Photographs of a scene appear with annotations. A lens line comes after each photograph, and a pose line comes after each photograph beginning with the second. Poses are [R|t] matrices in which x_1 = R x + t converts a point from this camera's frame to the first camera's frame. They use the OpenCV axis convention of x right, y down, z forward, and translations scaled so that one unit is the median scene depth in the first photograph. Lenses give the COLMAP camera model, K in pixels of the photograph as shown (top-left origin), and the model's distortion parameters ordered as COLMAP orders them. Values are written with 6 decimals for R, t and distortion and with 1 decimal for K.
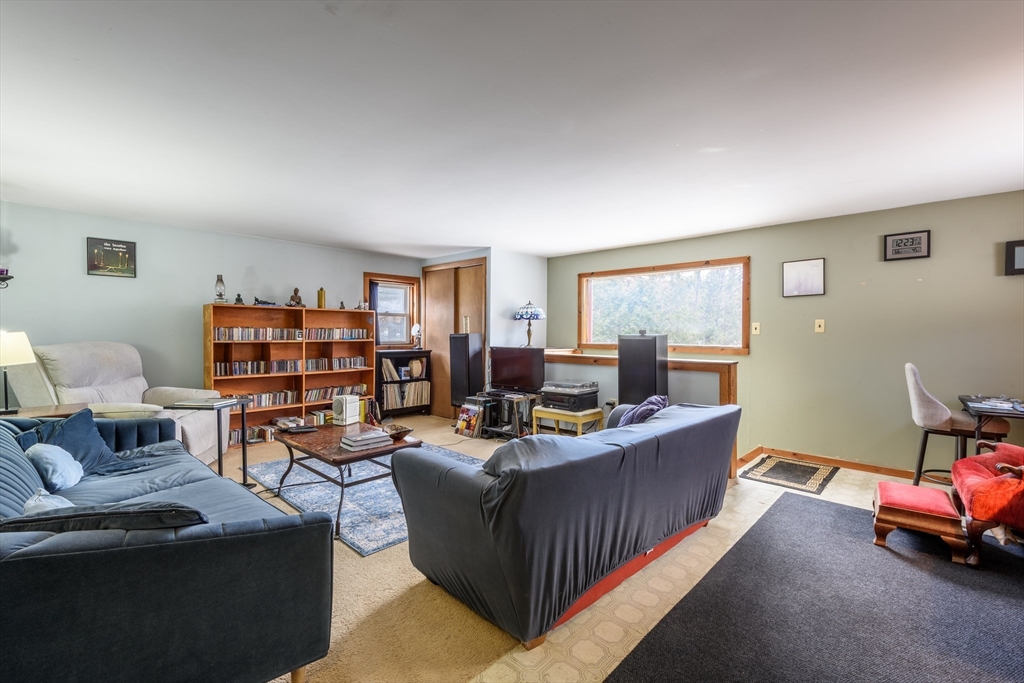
lens RADIAL K [[463.6, 0, 502.1], [0, 463.6, 341.7], [0, 0, 1]] dist [0.005043, 0.000288]
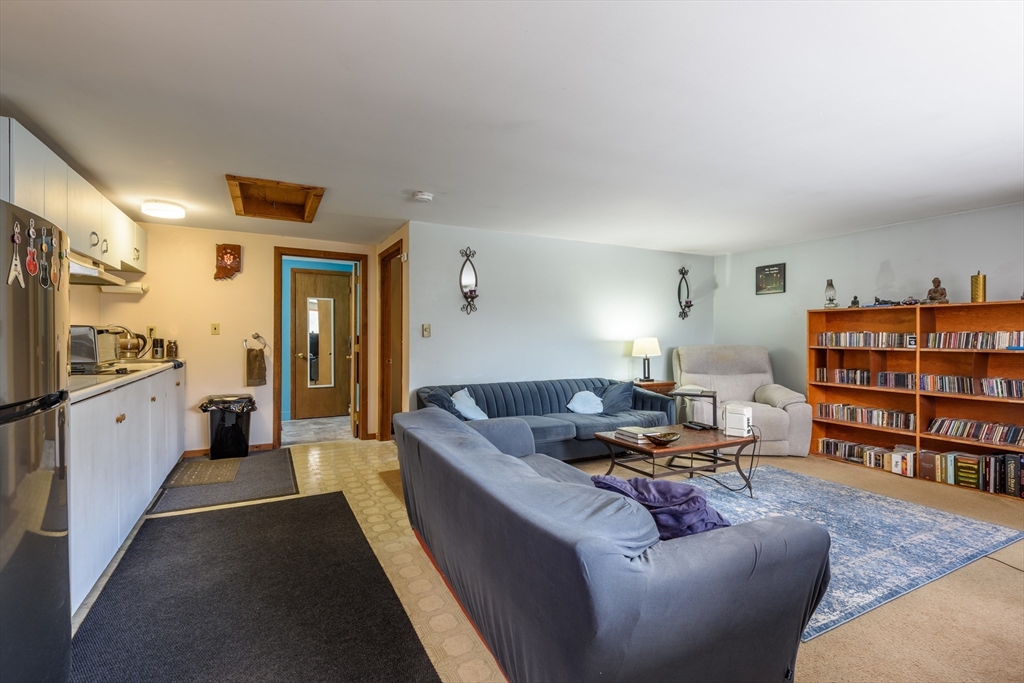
lens RADIAL K [[463.6, 0, 502.9], [0, 463.6, 338.6], [0, 0, 1]] dist [0.005043, 0.000288]
pose [[-0.332767, 0.002365, -0.943006, 0.532037], [-0.019668, 0.999762, 0.009447, -0.013549], [0.942804, 0.021691, -0.332642, 0.650773]]
